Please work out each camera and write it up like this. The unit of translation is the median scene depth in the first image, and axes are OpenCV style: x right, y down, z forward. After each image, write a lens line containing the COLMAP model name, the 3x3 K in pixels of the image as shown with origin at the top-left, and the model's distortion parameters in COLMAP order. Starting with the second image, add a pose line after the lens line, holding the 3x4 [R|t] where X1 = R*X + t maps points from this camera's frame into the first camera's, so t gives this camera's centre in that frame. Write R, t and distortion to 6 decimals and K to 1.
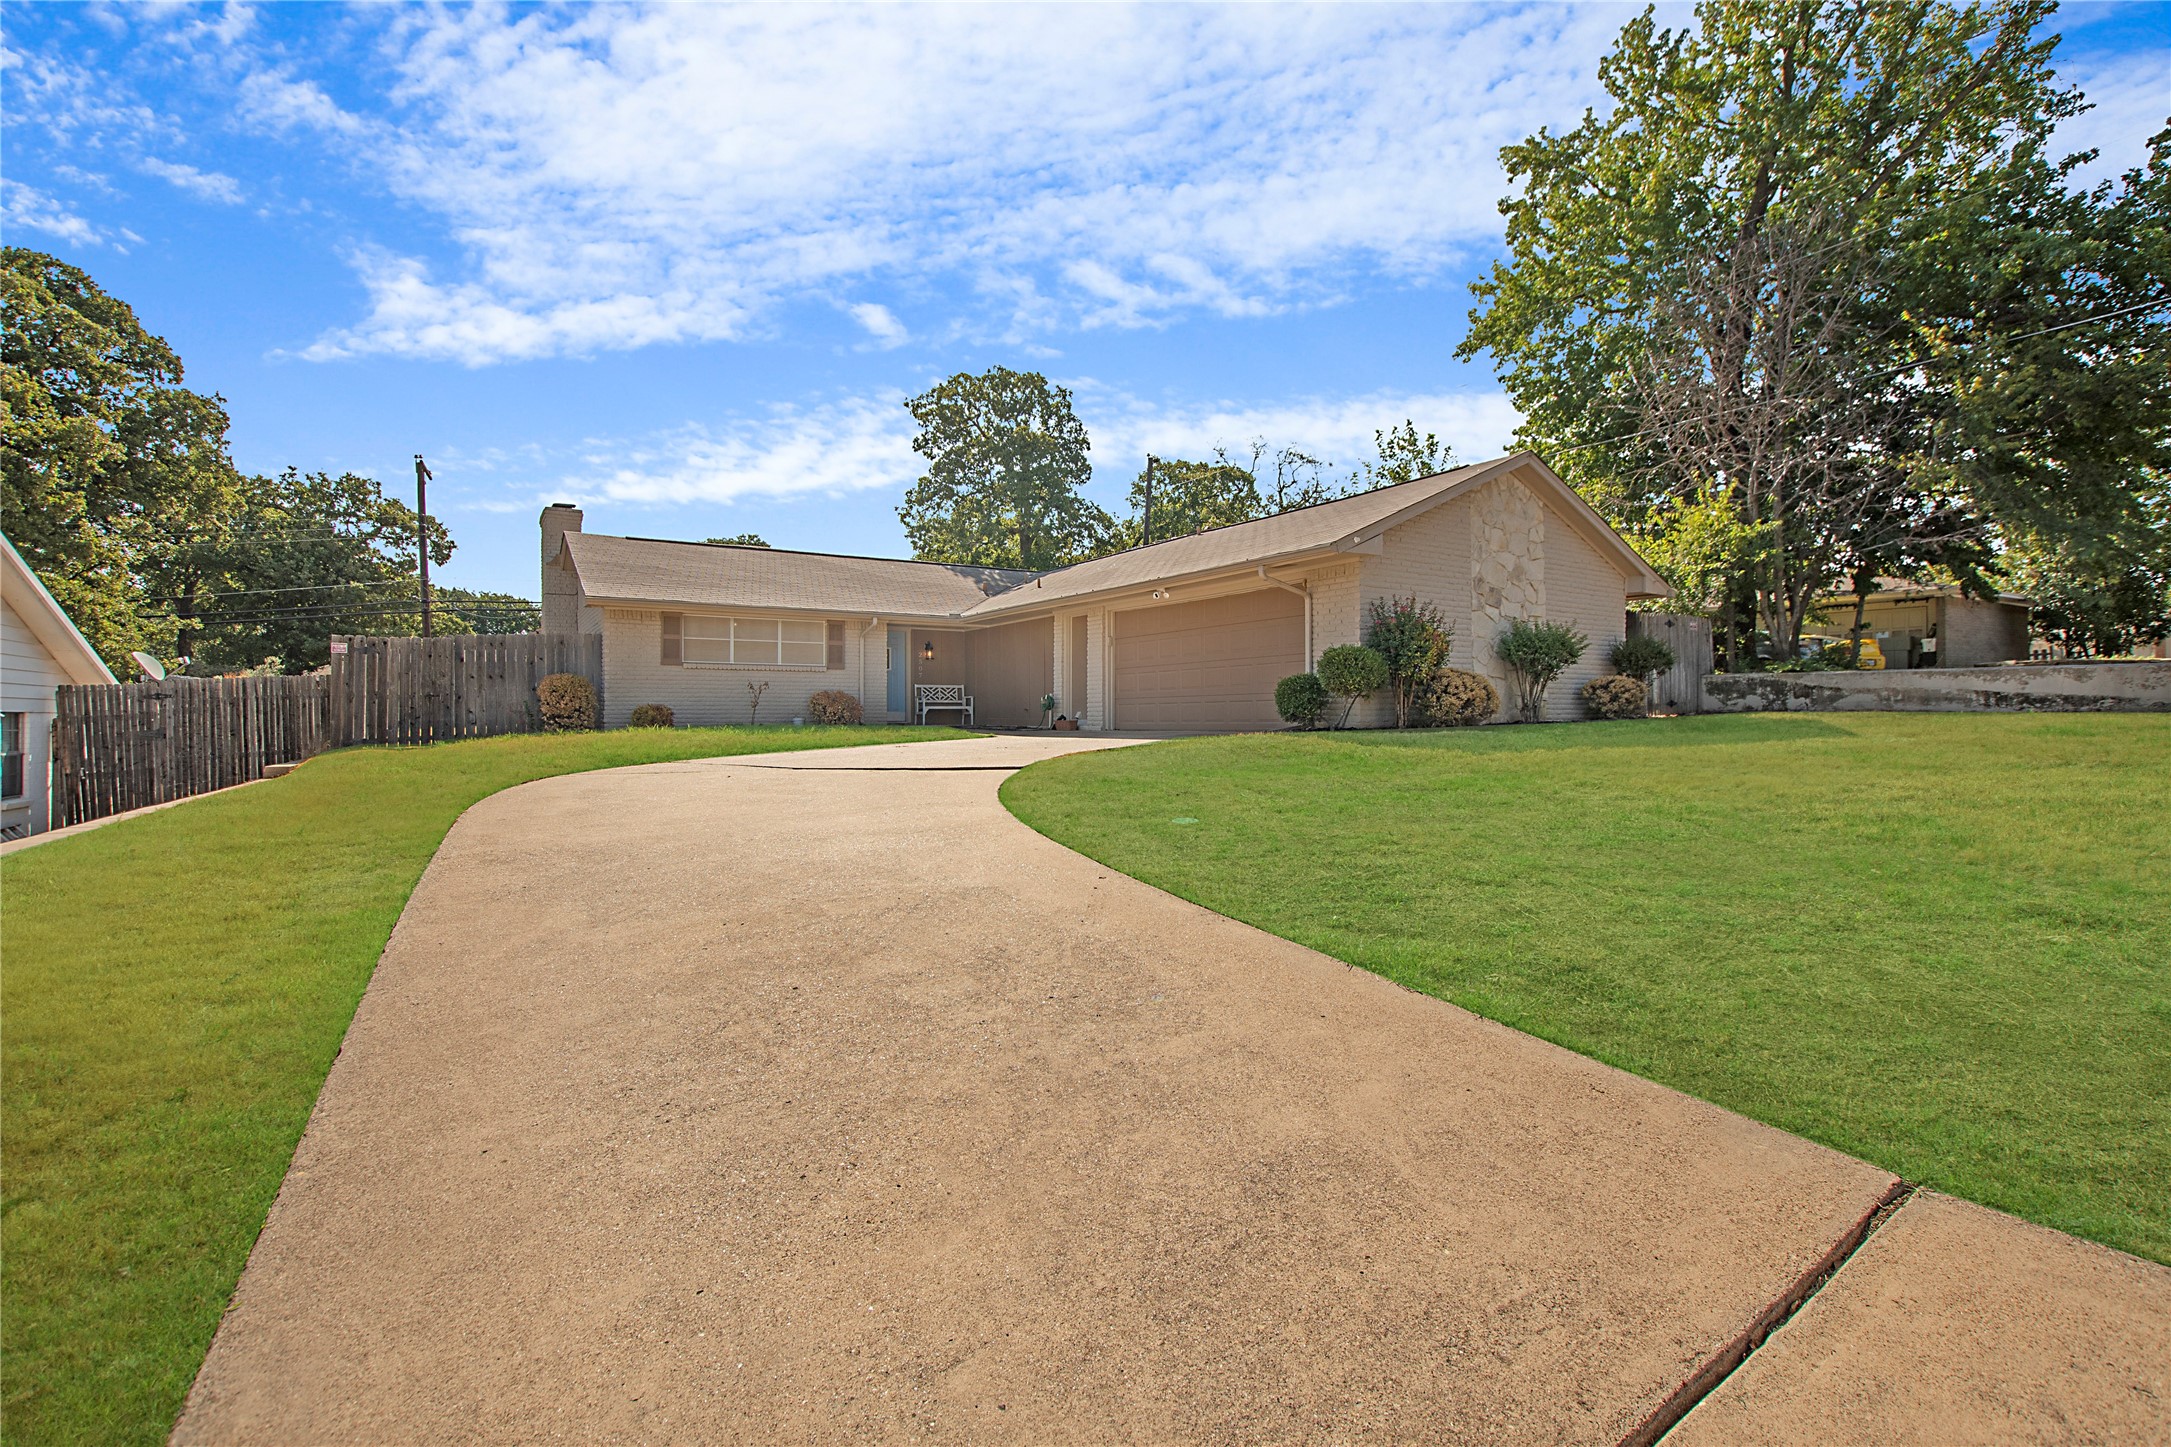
lens RADIAL K [[959.3, 0, 1078.2], [0, 959.3, 699.9], [0, 0, 1]] dist [-0.022671, 0.000279]
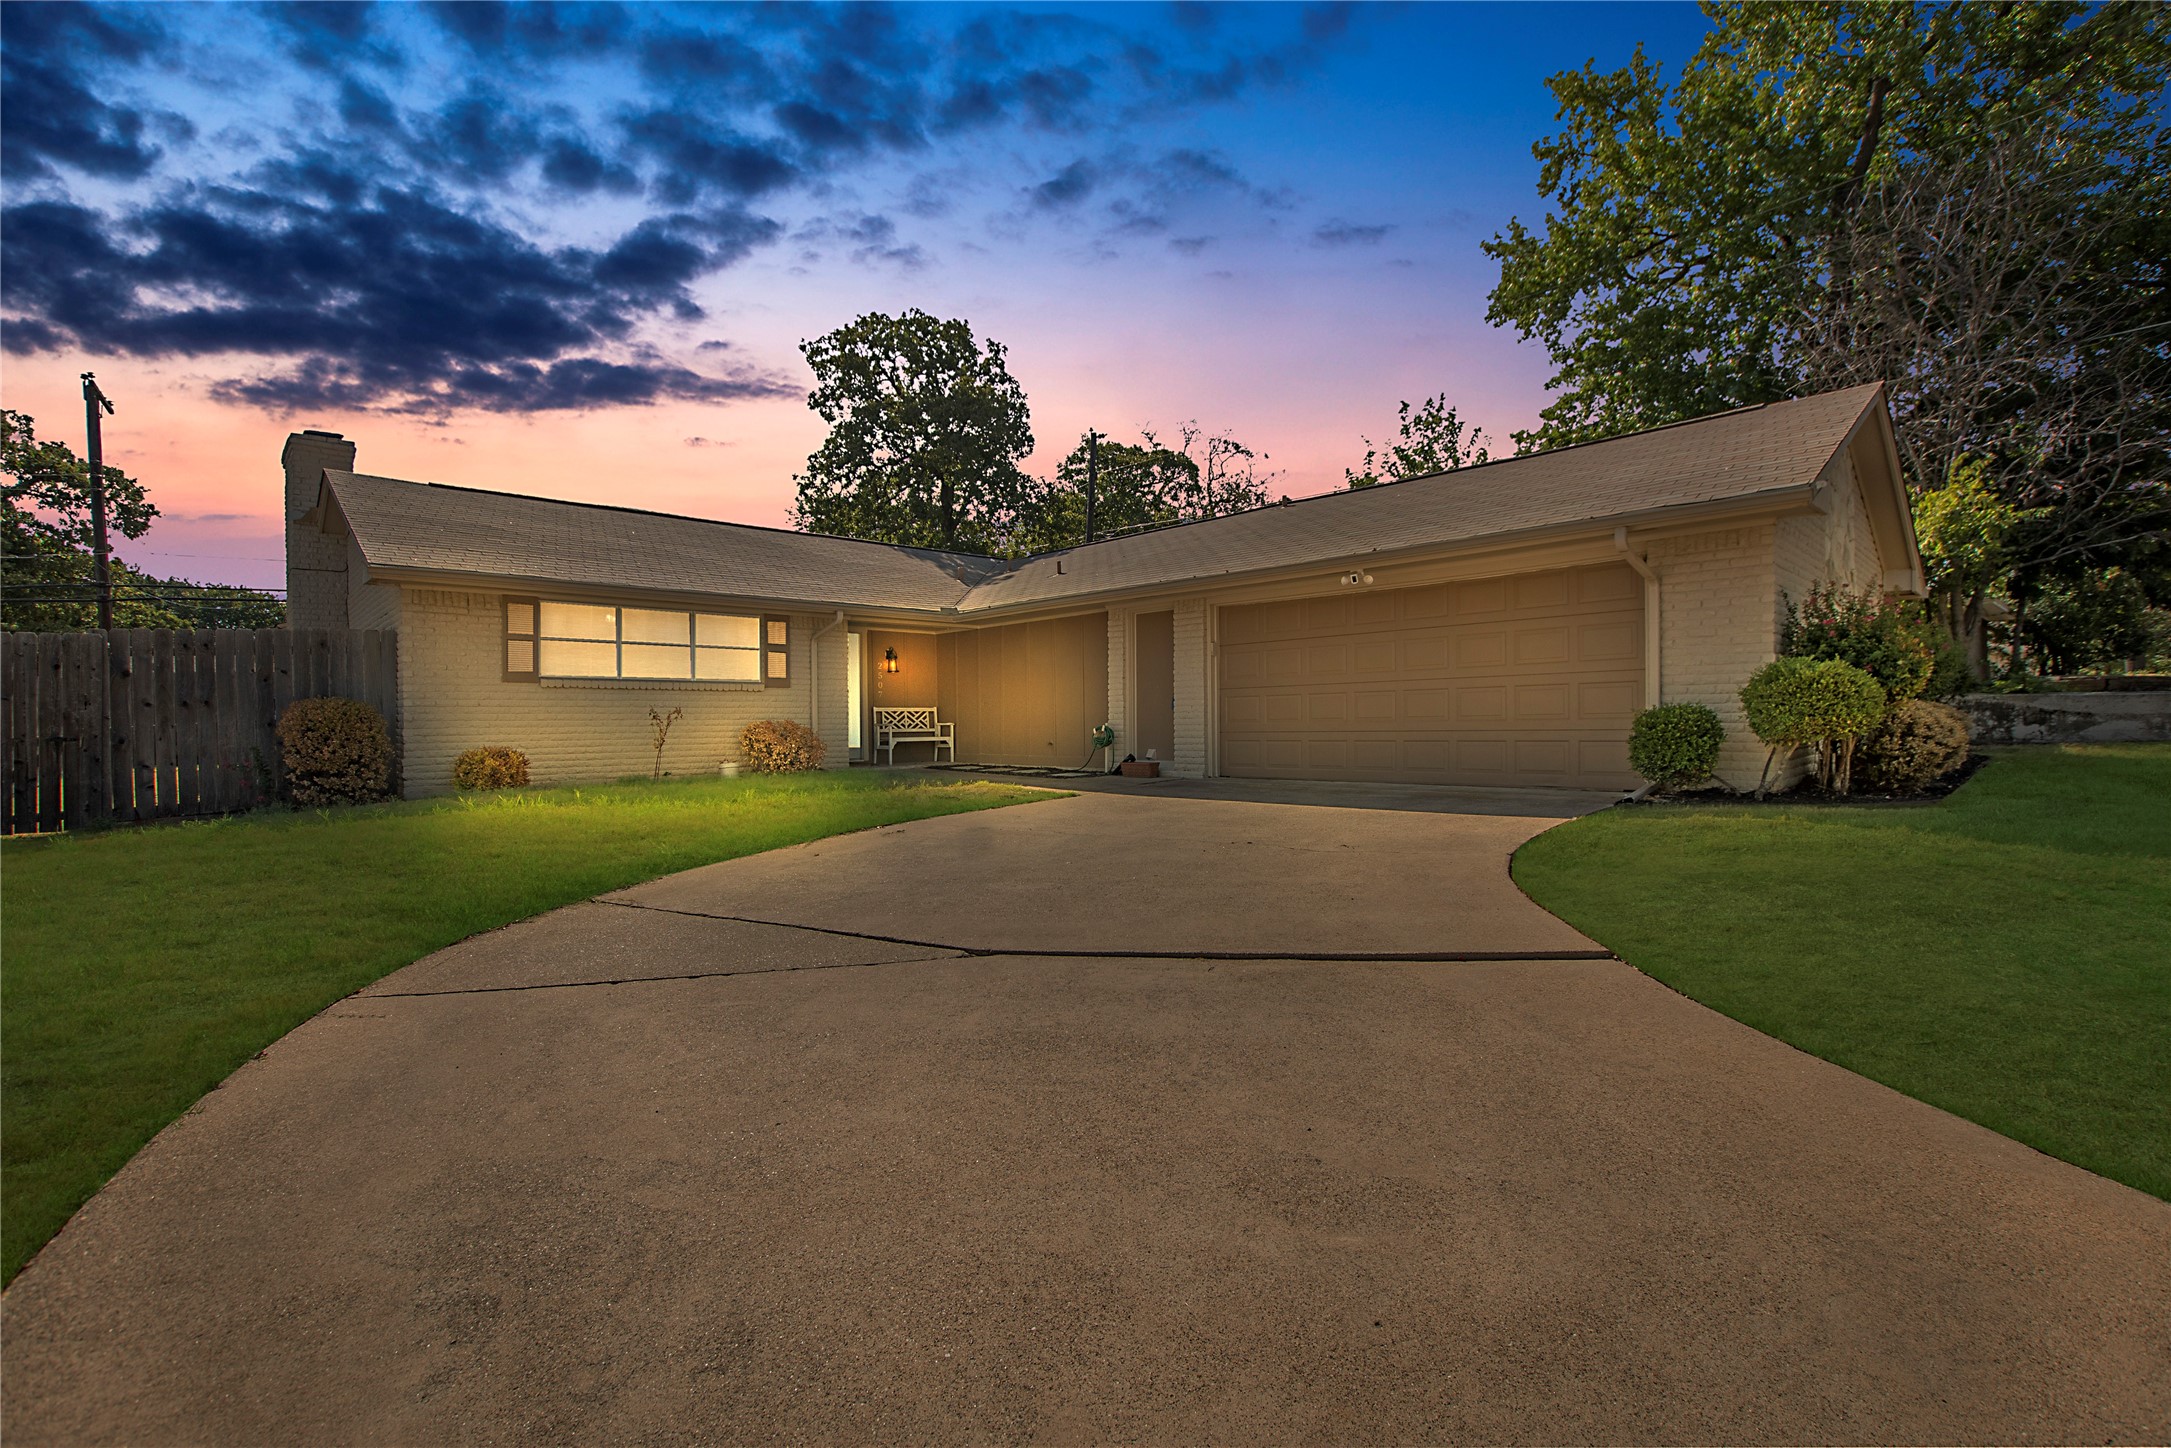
lens RADIAL K [[963.8, 0, 1085.5], [0, 963.8, 724.0], [0, 0, 1]] dist [-0.030835, 0.006149]
pose [[0.983336, -0.006697, 0.181675, -0.095837], [0.003854, 0.999865, 0.015999, -0.009559], [-0.181758, -0.015032, 0.983228, 0.175083]]
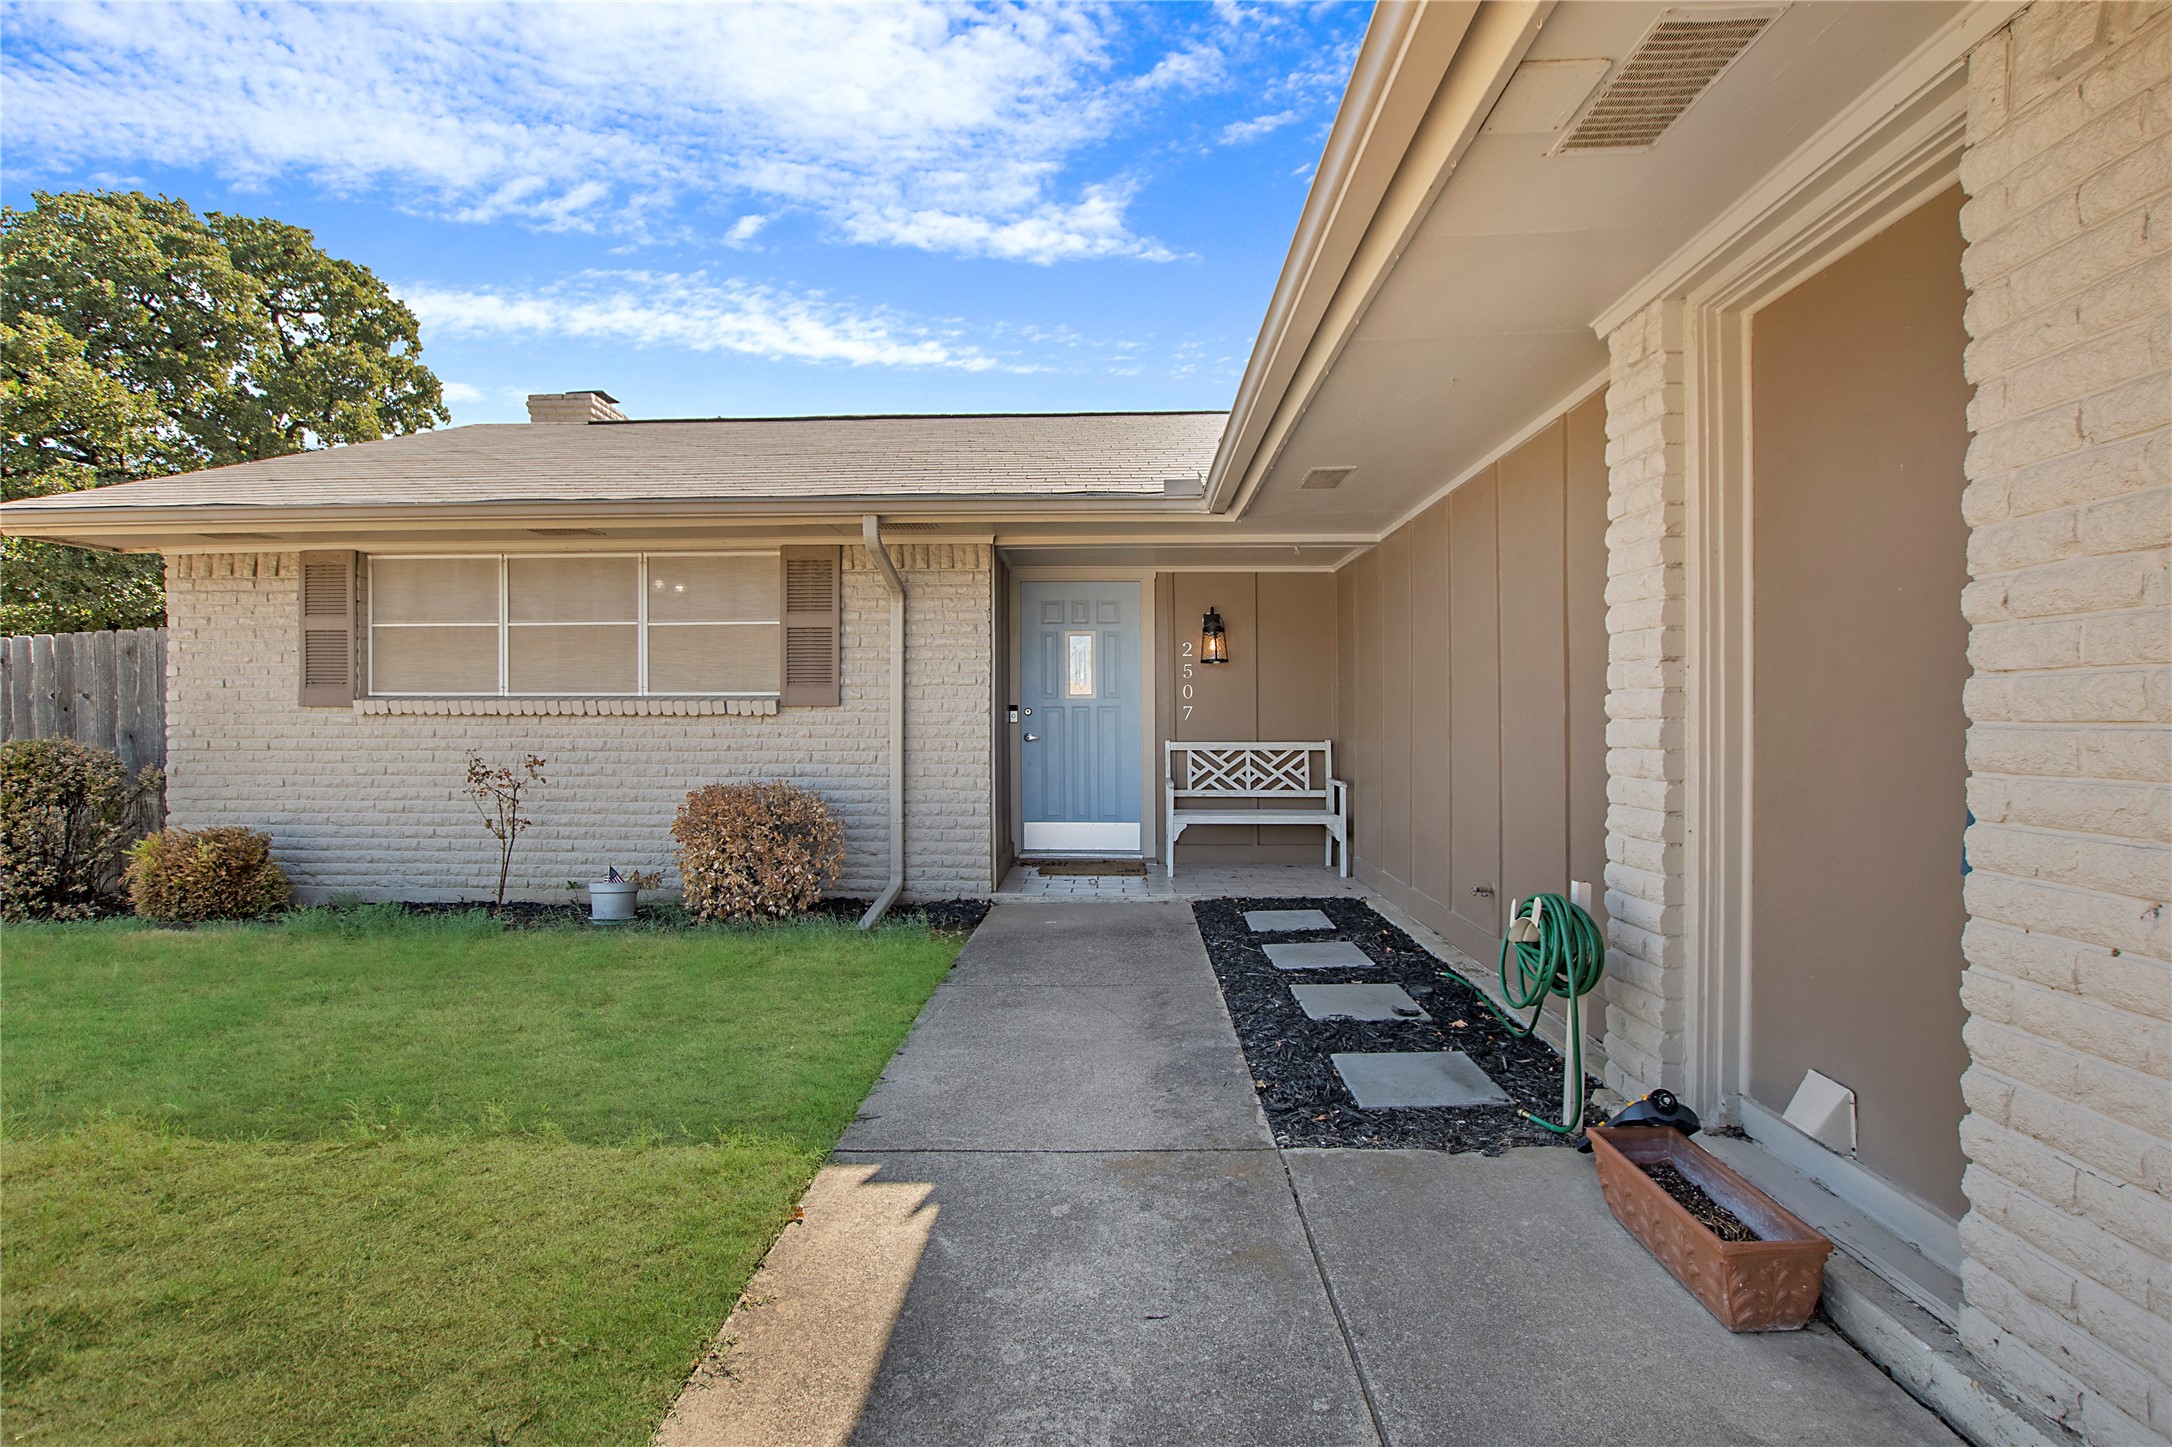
lens RADIAL K [[964.2, 0, 1086.0], [0, 964.2, 723.5], [0, 0, 1]] dist [-0.030835, 0.006149]
pose [[0.814360, 0.000636, -0.580360, -0.003001], [0.007316, 0.999909, 0.011360, -0.017239], [0.580314, -0.013497, 0.814281, 0.474809]]
